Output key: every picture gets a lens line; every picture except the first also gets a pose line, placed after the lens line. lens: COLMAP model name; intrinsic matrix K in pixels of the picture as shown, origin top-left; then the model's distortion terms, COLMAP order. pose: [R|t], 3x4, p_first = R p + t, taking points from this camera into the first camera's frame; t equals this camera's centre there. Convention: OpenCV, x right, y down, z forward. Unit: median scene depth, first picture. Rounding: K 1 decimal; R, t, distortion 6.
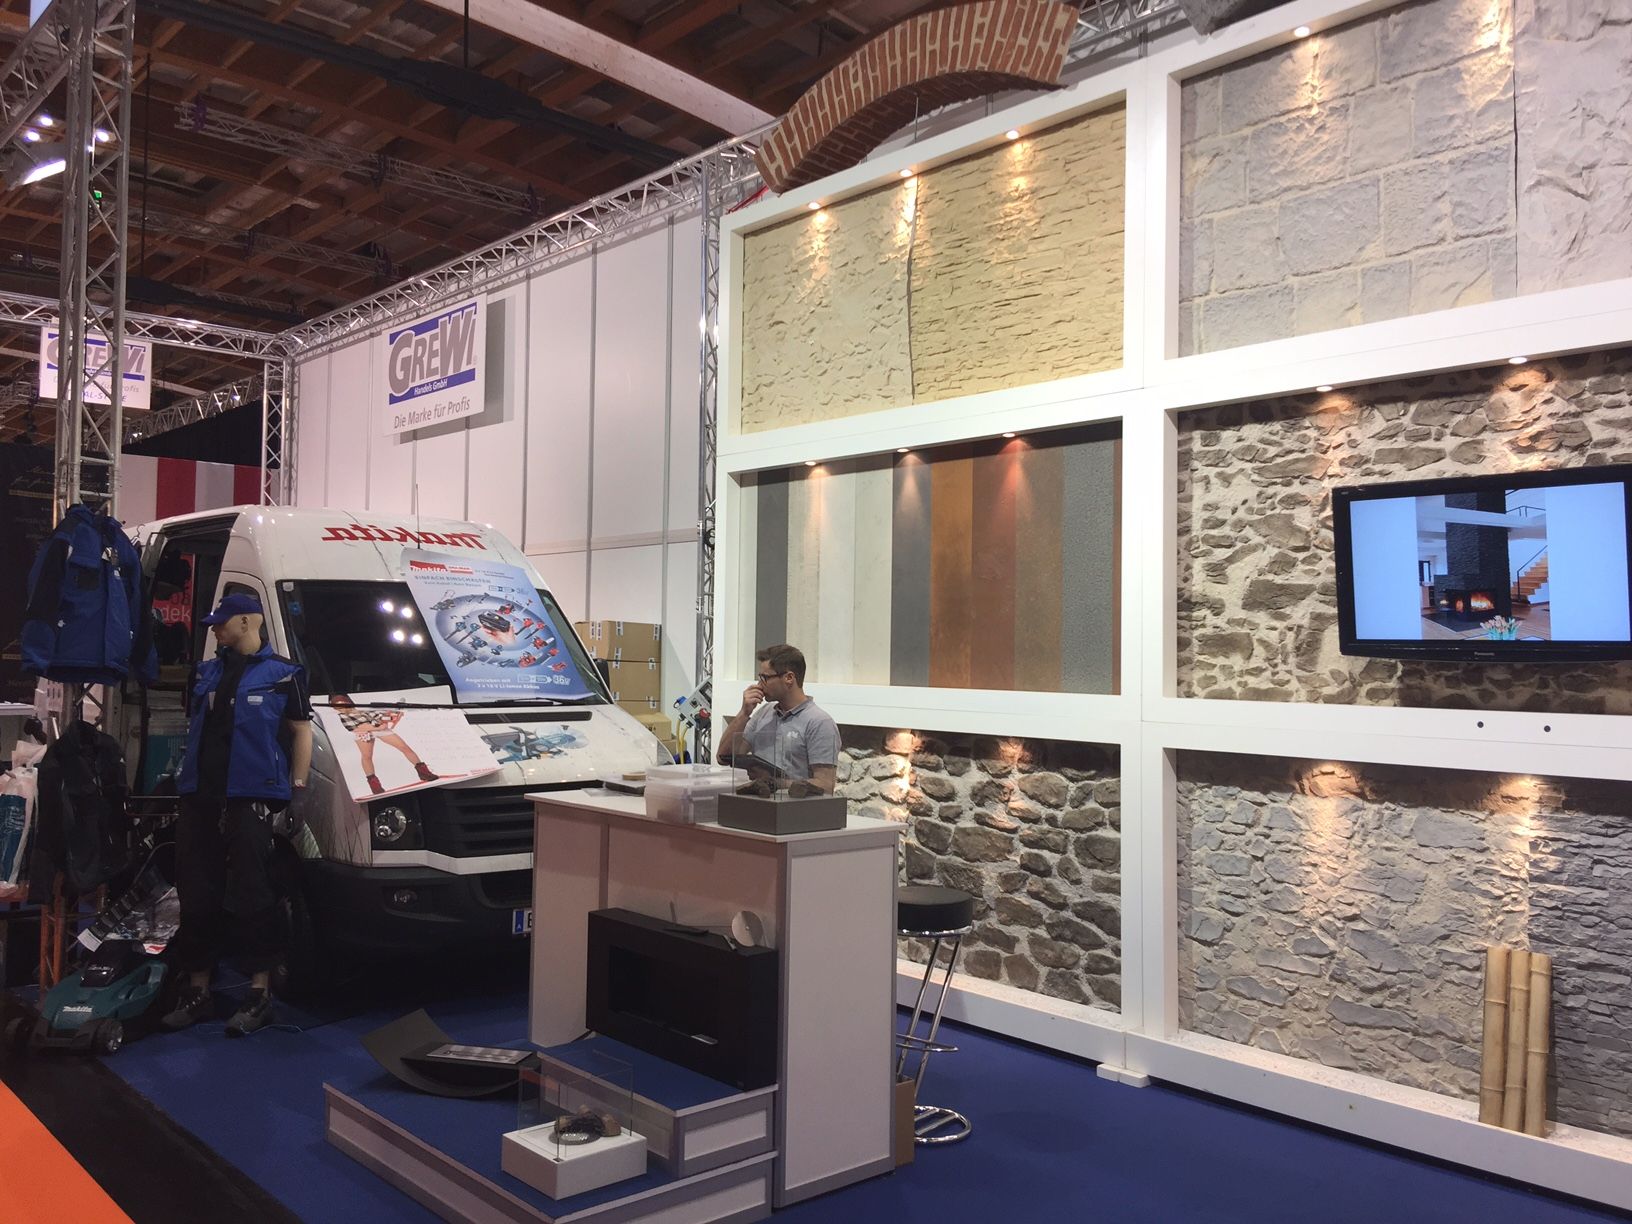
lens RADIAL K [[1375.0, 0, 813.3], [0, 1375.0, 595.0], [0, 0, 1]] dist [0.100326, -0.155310]
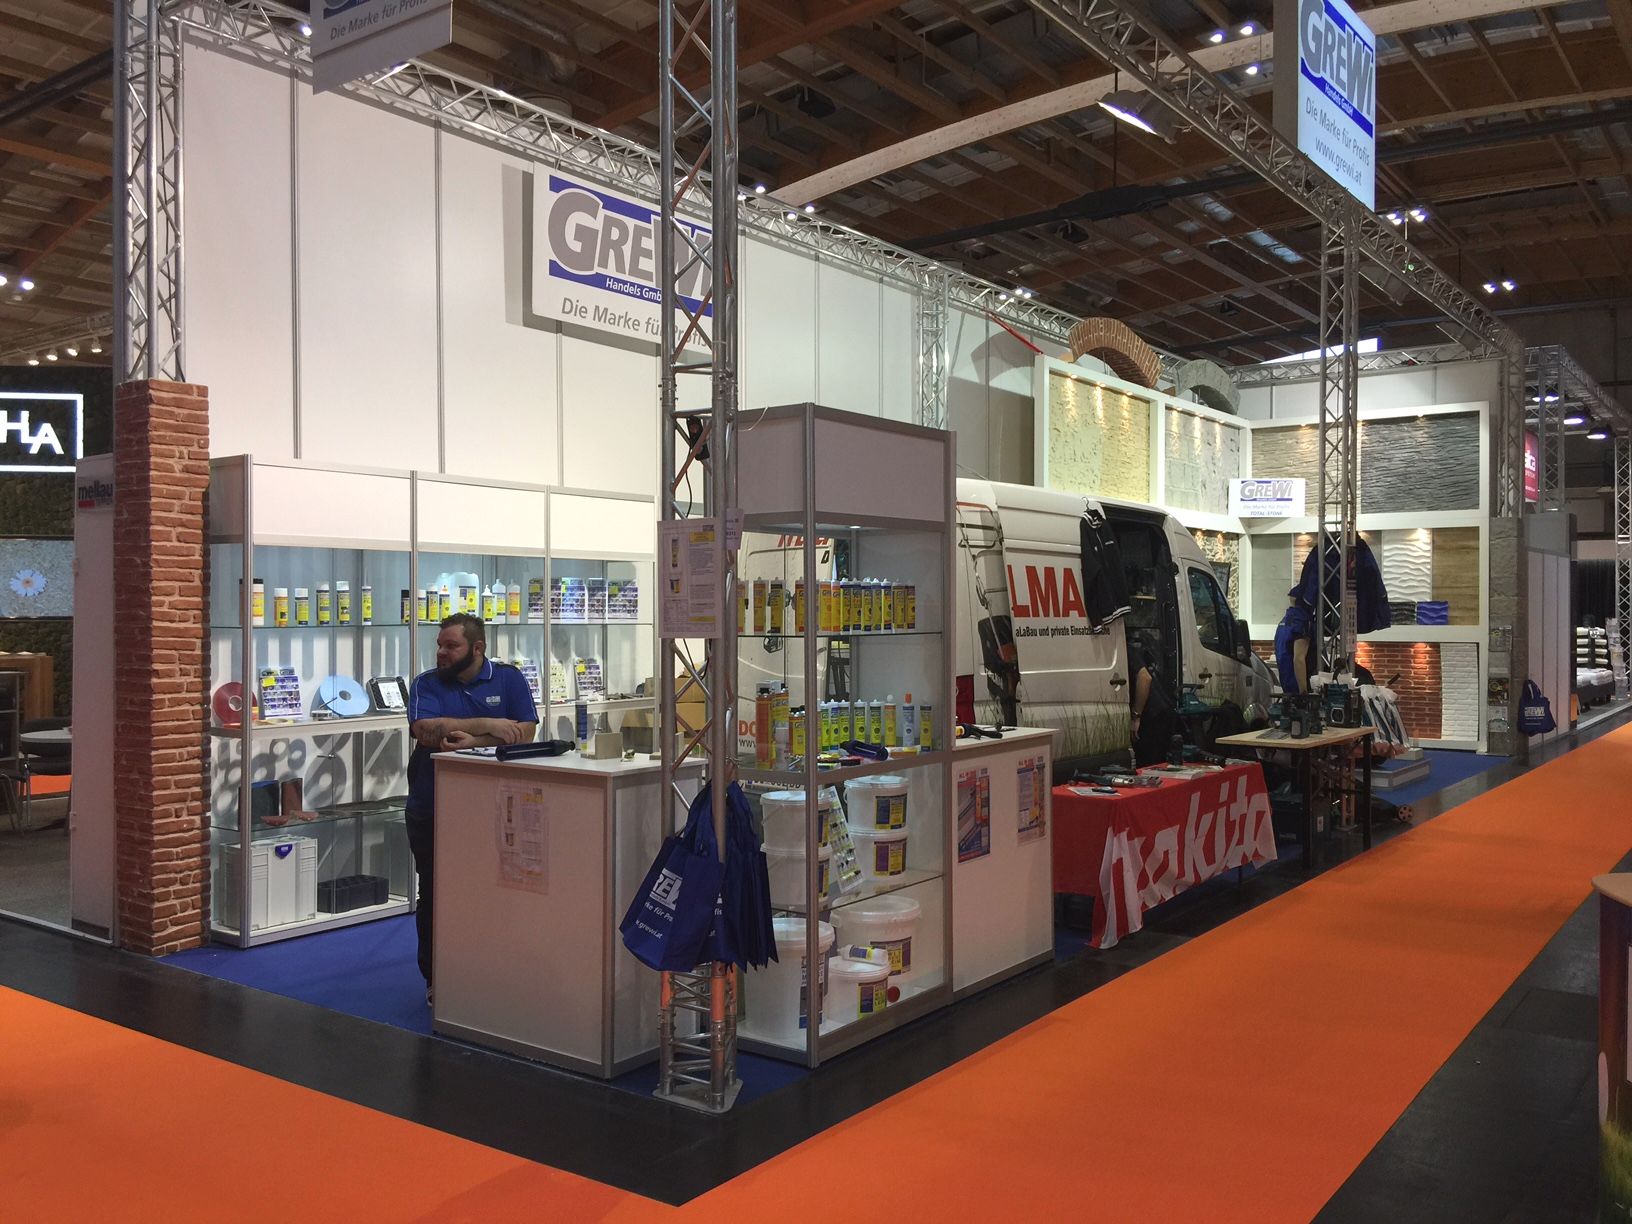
lens RADIAL K [[1373.7, 0, 820.3], [0, 1373.7, 602.7], [0, 0, 1]] dist [0.106314, -0.180095]
pose [[-0.211062, -0.007013, 0.977448, -2.329280], [-0.044432, 0.999009, -0.002427, 0.063604], [-0.976462, -0.043942, -0.211164, 2.259707]]
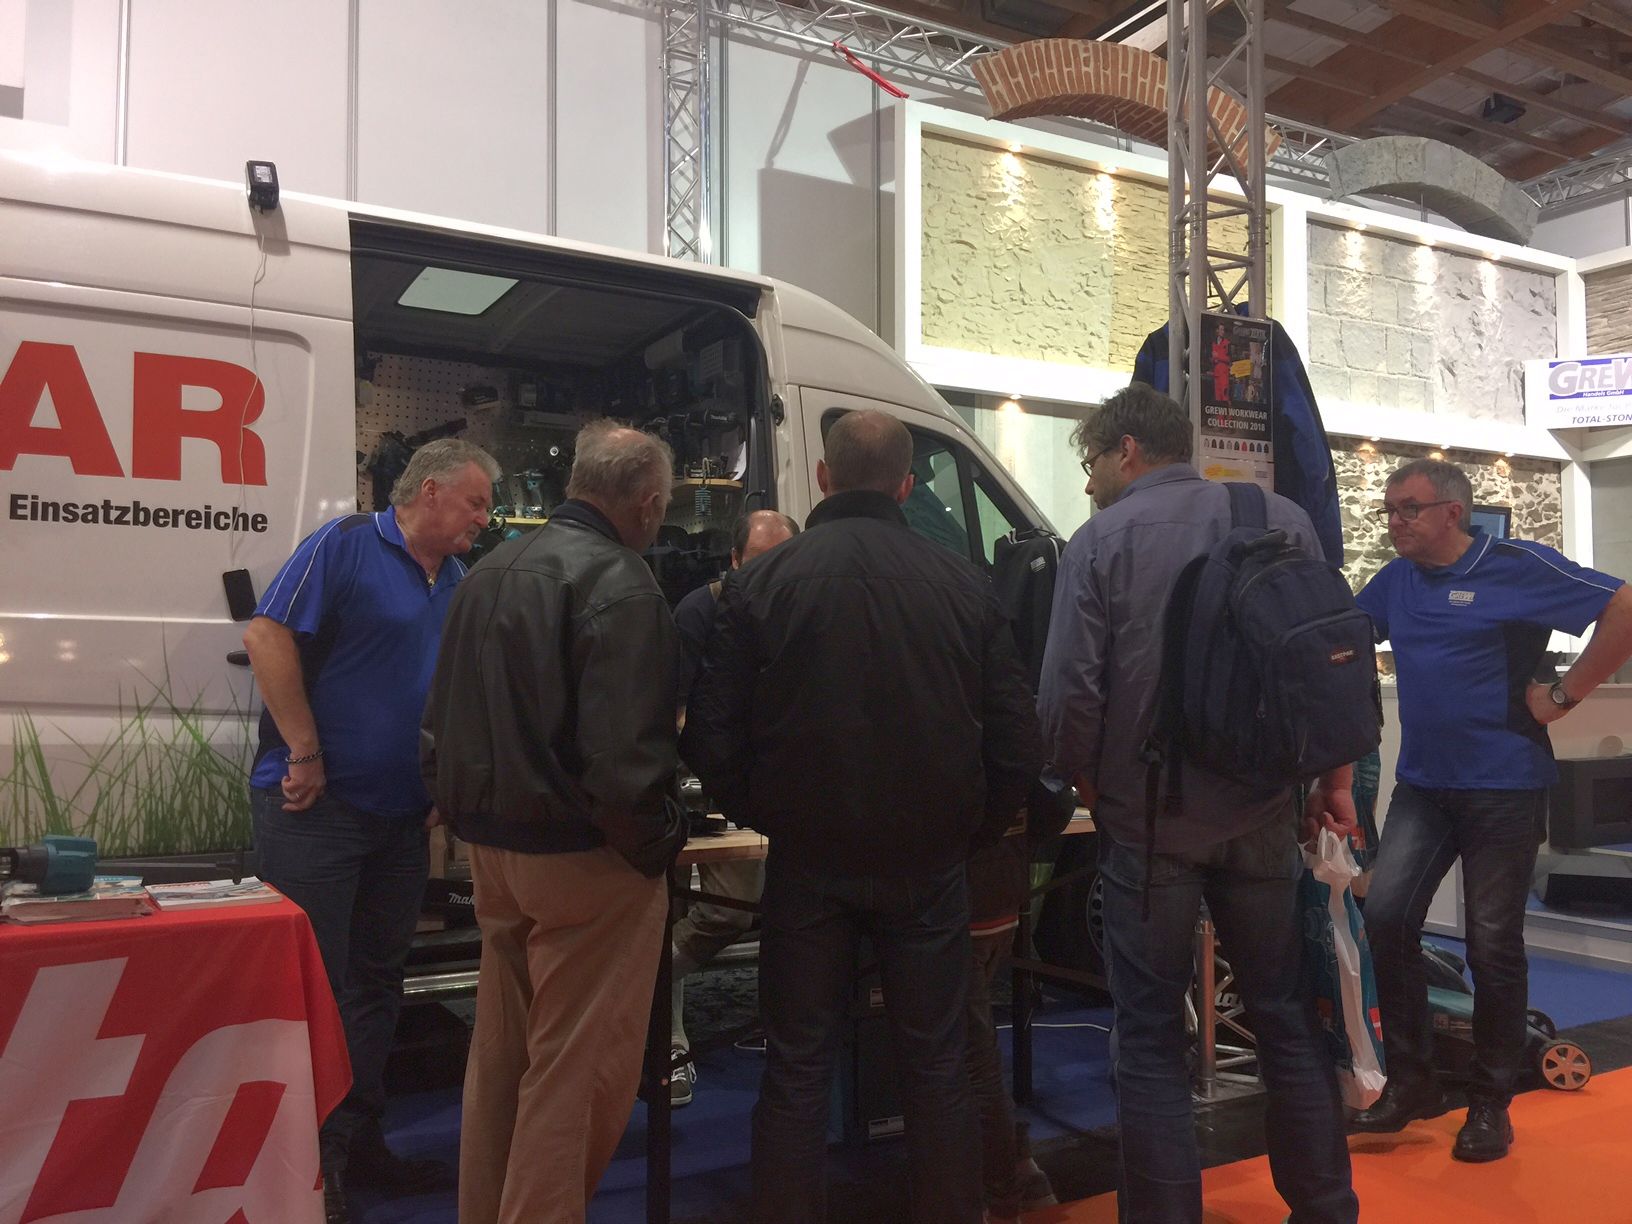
lens RADIAL K [[1370.0, 0, 816.7], [0, 1370.0, 600.1], [0, 0, 1]] dist [0.114110, -0.187278]
pose [[0.209053, 0.038396, 0.977150, -1.345302], [-0.037969, 0.998794, -0.031123, 0.122268], [-0.977167, -0.030594, 0.210259, 1.201384]]
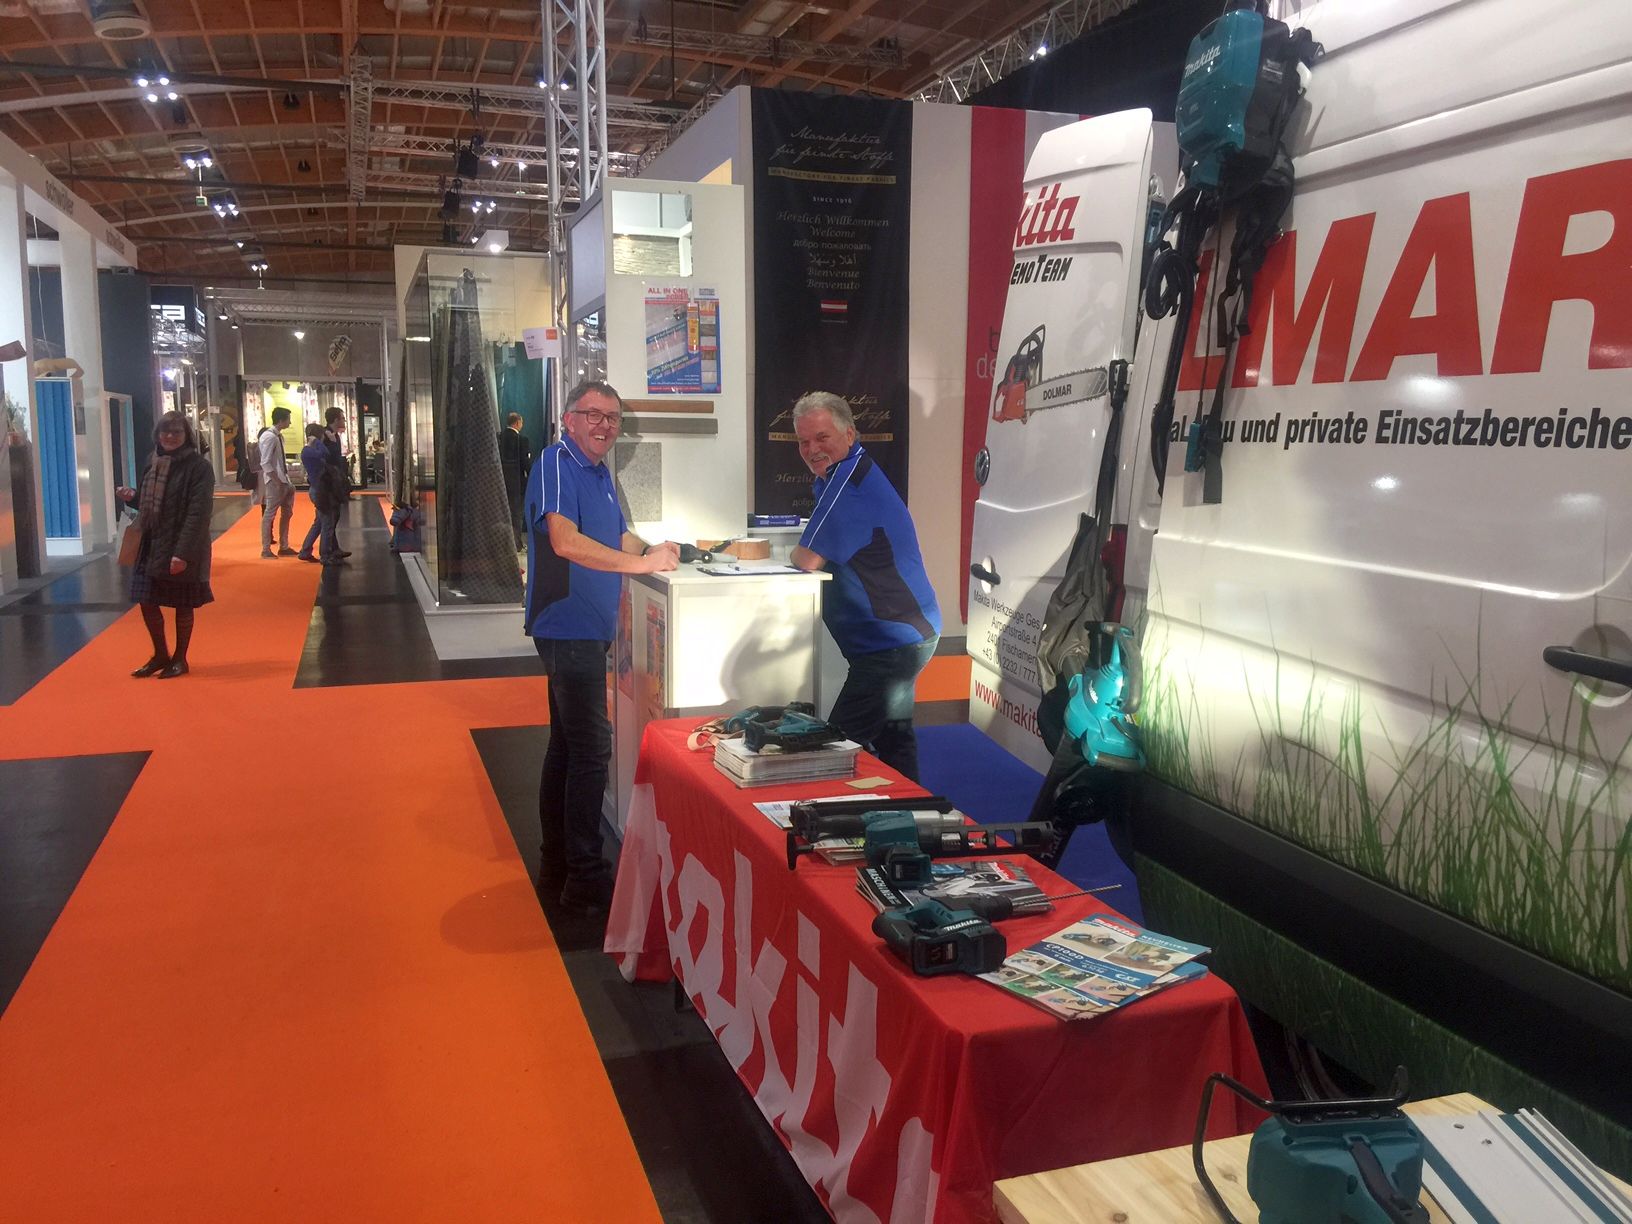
lens RADIAL K [[1376.1, 0, 810.4], [0, 1376.1, 610.5], [0, 0, 1]] dist [0.113283, -0.181034]
pose [[0.916236, 0.043427, -0.398278, -0.840775], [0.022789, 0.986849, 0.160029, 0.060468], [0.399990, -0.155700, 0.903197, 1.152755]]
